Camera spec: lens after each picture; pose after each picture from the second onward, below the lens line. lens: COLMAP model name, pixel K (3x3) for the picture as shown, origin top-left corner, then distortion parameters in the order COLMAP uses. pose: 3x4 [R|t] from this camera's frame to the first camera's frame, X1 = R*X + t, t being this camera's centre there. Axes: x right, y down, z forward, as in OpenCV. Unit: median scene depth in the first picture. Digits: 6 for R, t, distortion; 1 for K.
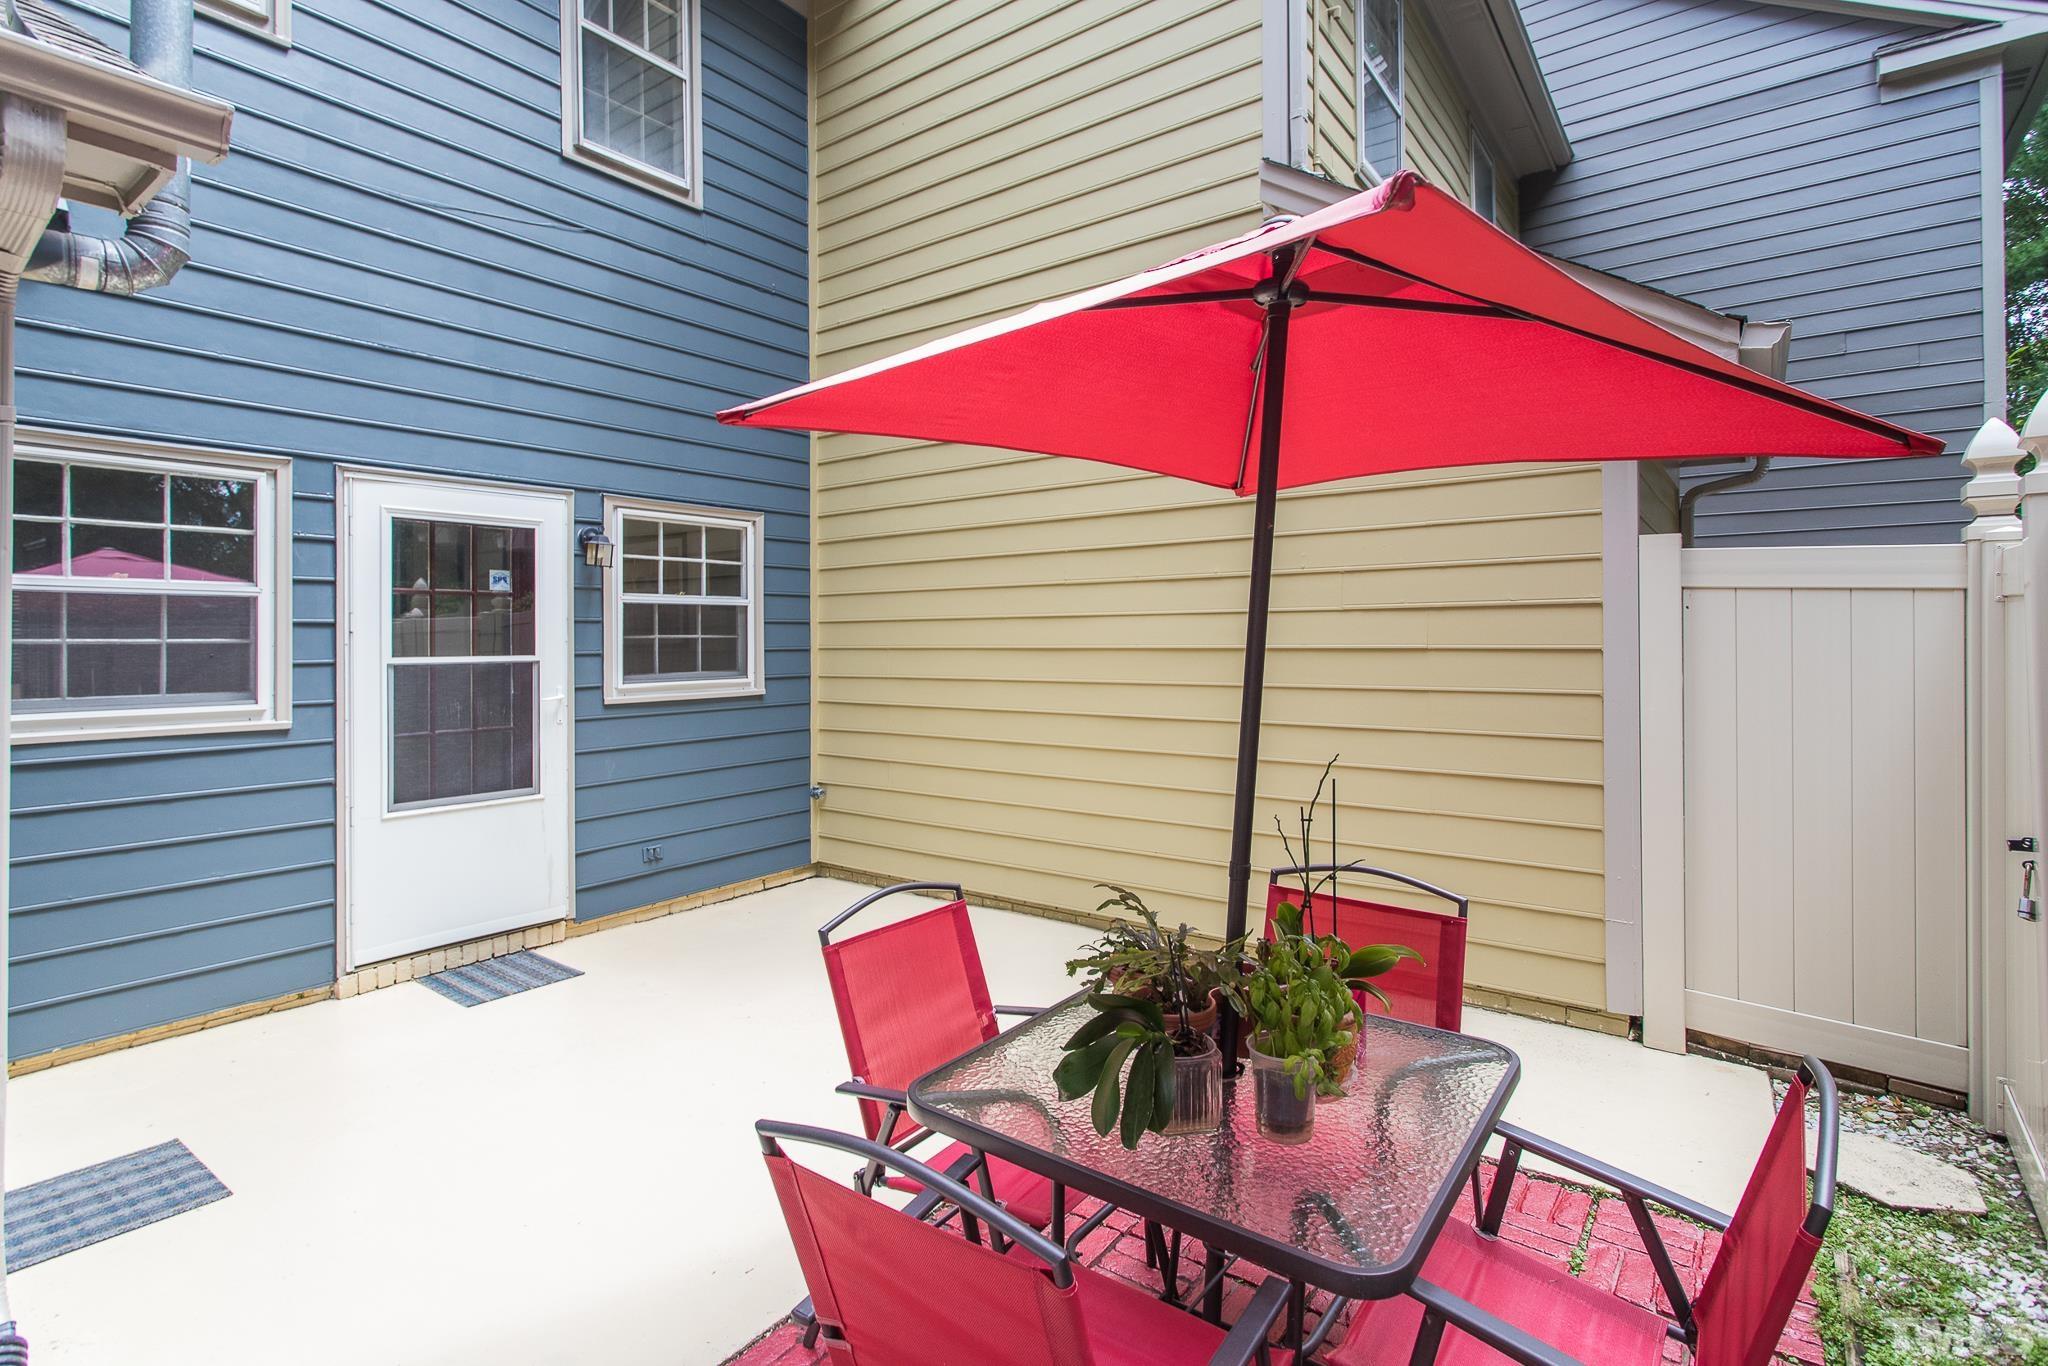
lens RADIAL K [[994.1, 0, 1009.6], [0, 994.1, 636.3], [0, 0, 1]] dist [0.005265, 0.002068]
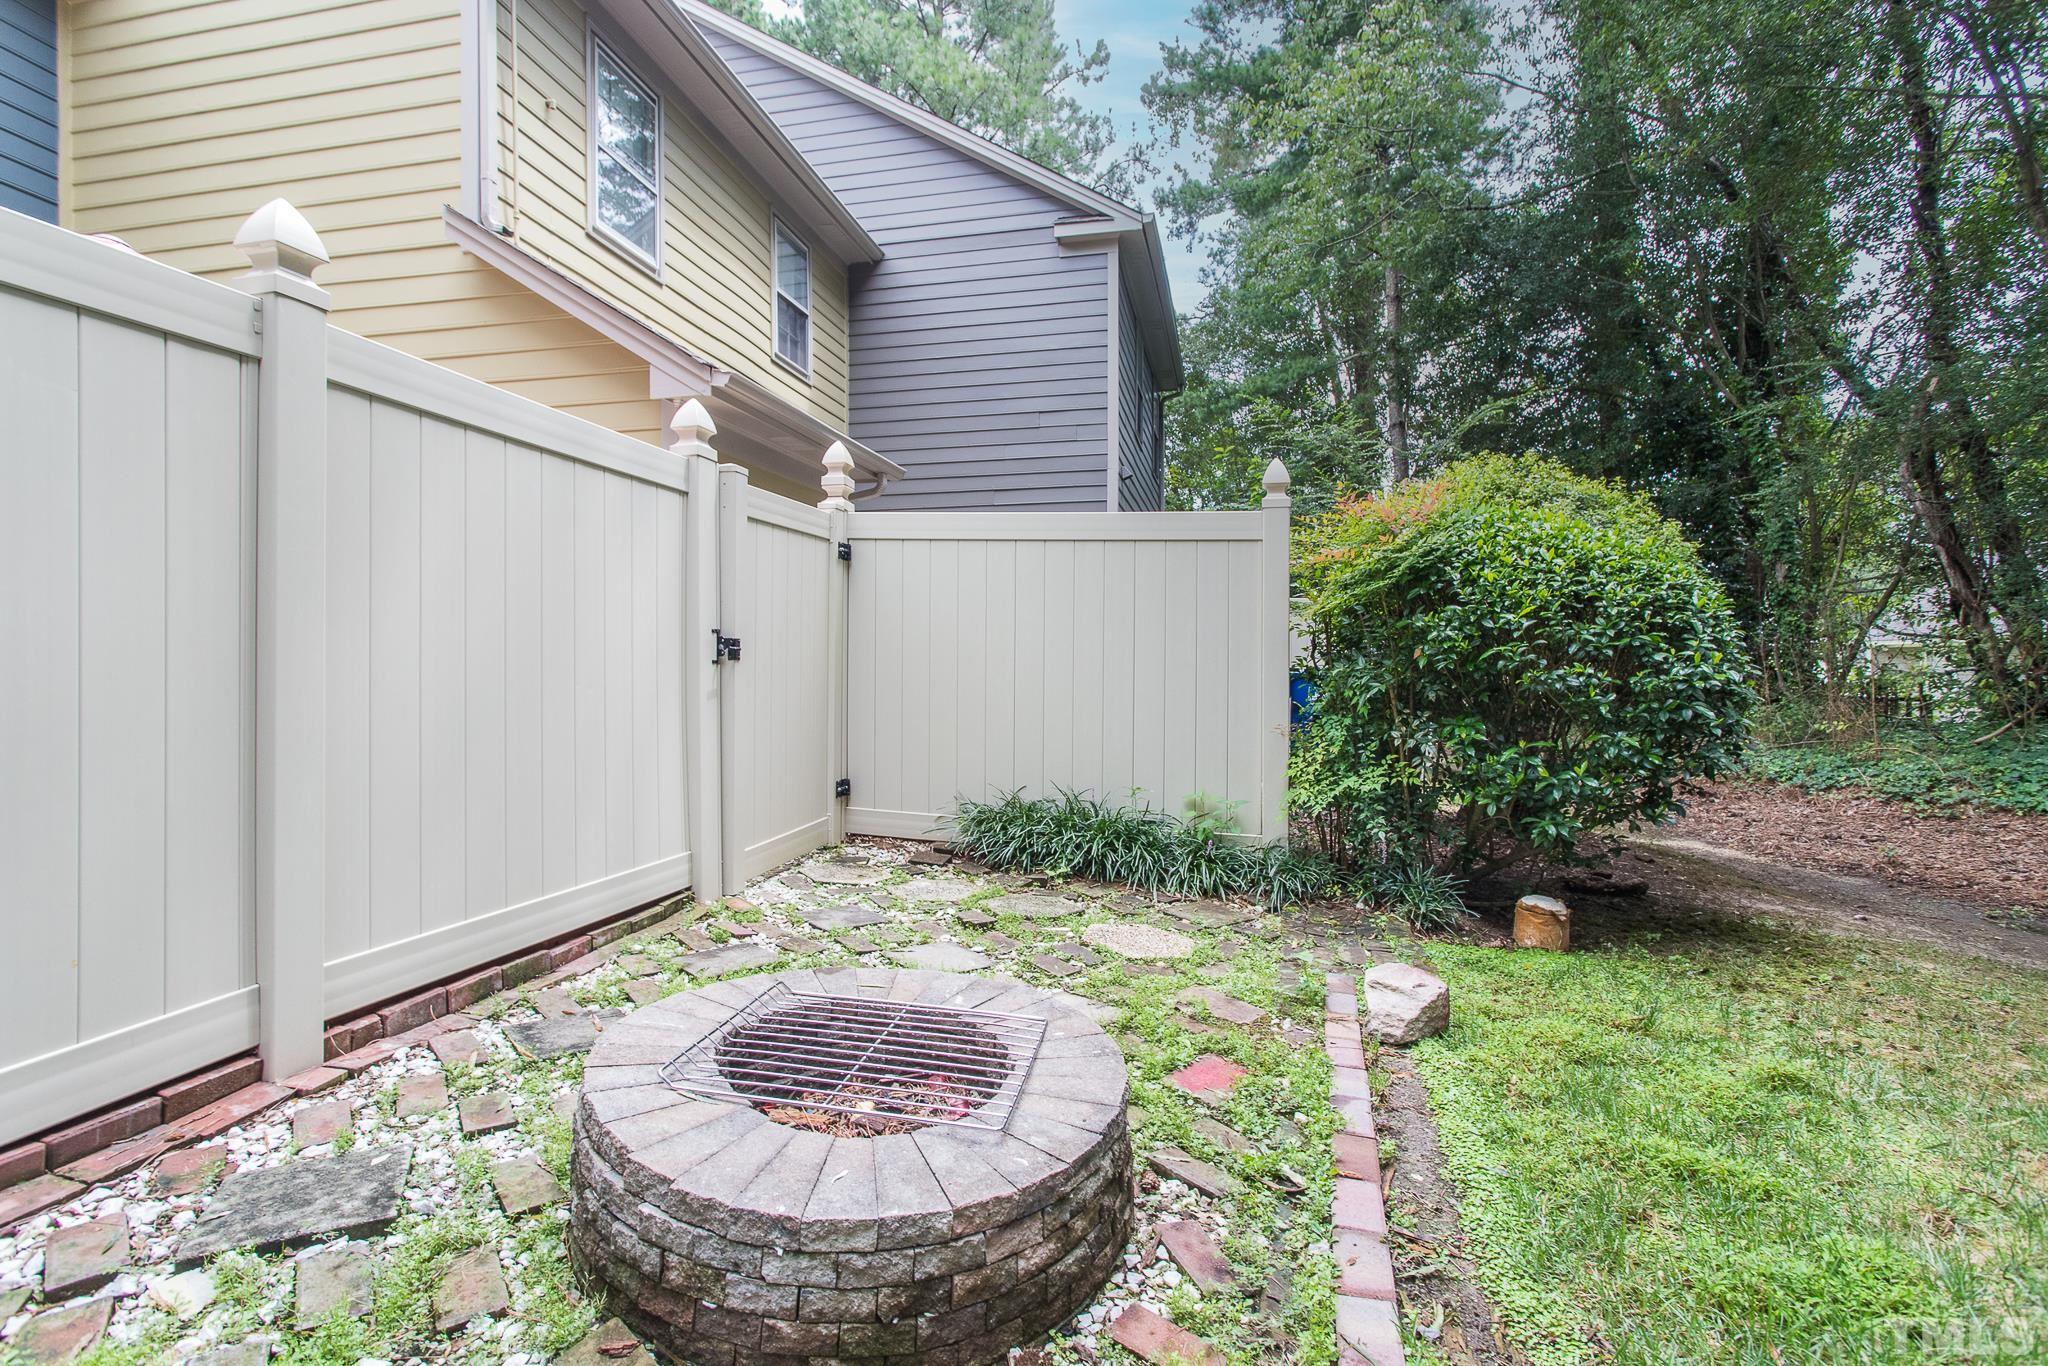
lens RADIAL K [[994.1, 0, 1020.6], [0, 994.1, 676.0], [0, 0, 1]] dist [0.005265, 0.002068]
pose [[0.906333, 0.002656, 0.422556, 0.236985], [-0.002045, 0.999996, -0.001899, 0.086985], [-0.422560, 0.000857, 0.906335, -0.316286]]
